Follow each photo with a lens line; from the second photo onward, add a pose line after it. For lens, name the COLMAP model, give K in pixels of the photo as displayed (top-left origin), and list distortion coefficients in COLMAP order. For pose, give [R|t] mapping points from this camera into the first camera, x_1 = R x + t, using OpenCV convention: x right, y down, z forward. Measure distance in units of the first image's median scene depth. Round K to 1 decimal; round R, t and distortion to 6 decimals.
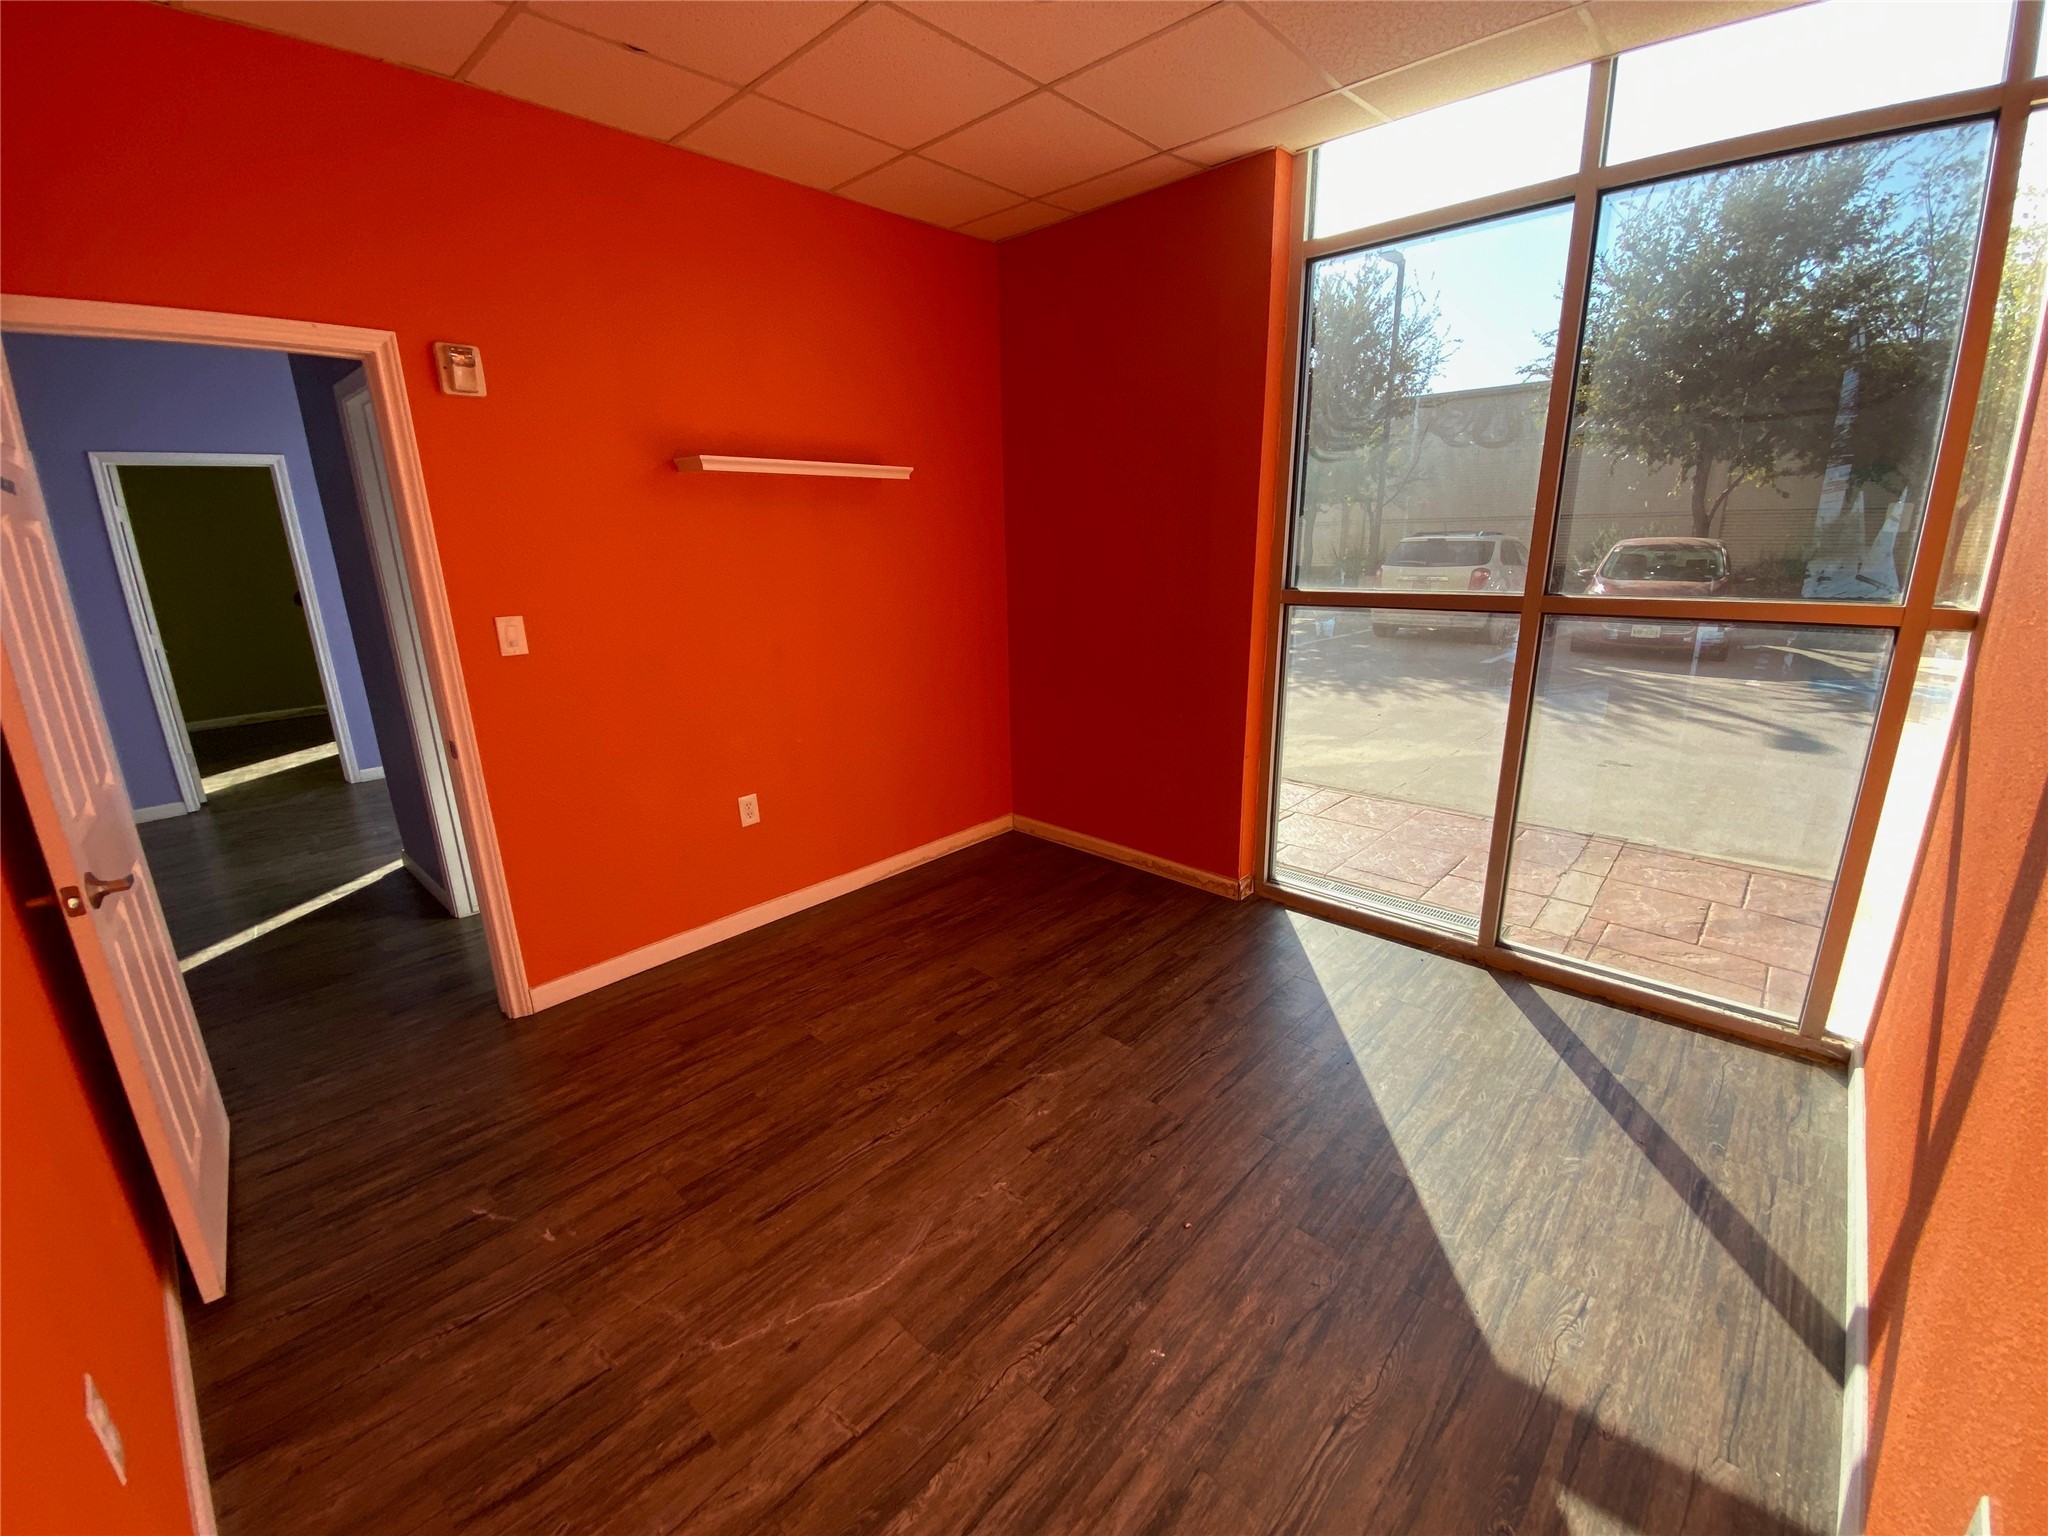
lens RADIAL K [[843.9, 0, 1029.4], [0, 843.9, 762.7], [0, 0, 1]] dist [0.004403, -0.003298]
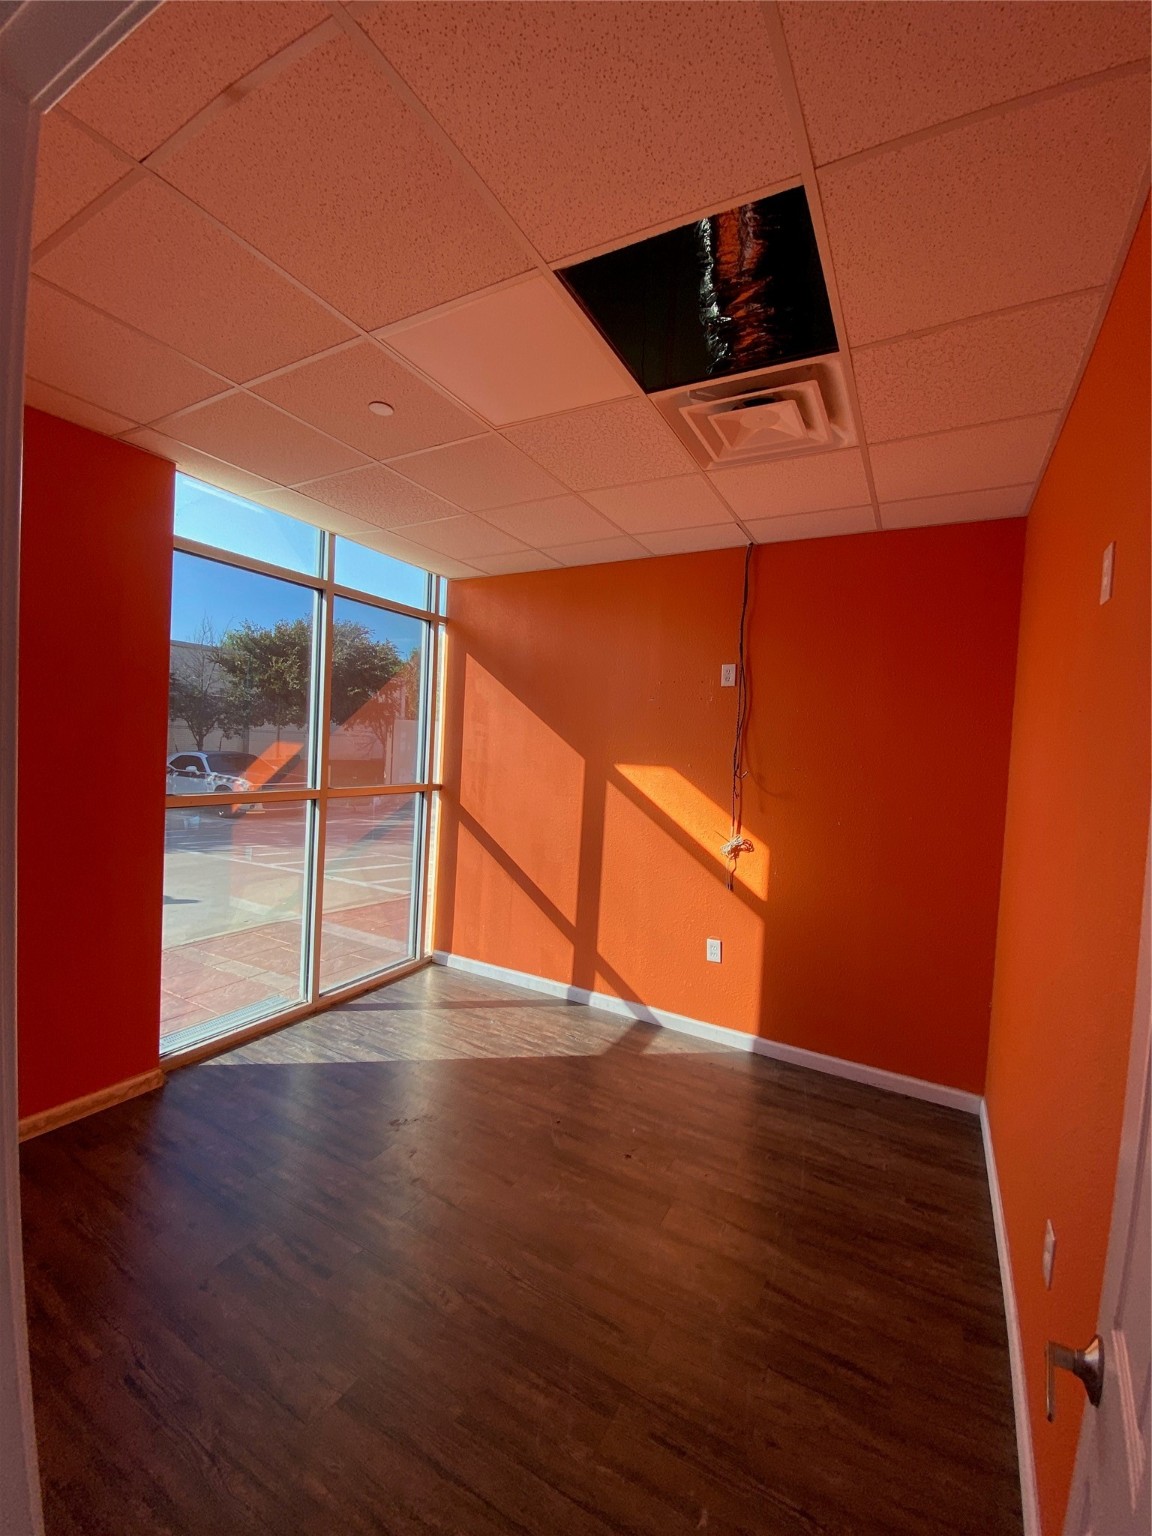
lens RADIAL K [[632.9, 0, 578.7], [0, 632.9, 765.1], [0, 0, 1]] dist [0.004403, -0.003298]
pose [[-0.232034, -0.024709, 0.972394, -1.062195], [0.221361, 0.972106, 0.077523, -0.289904], [-0.947185, 0.233238, -0.220092, 0.977666]]
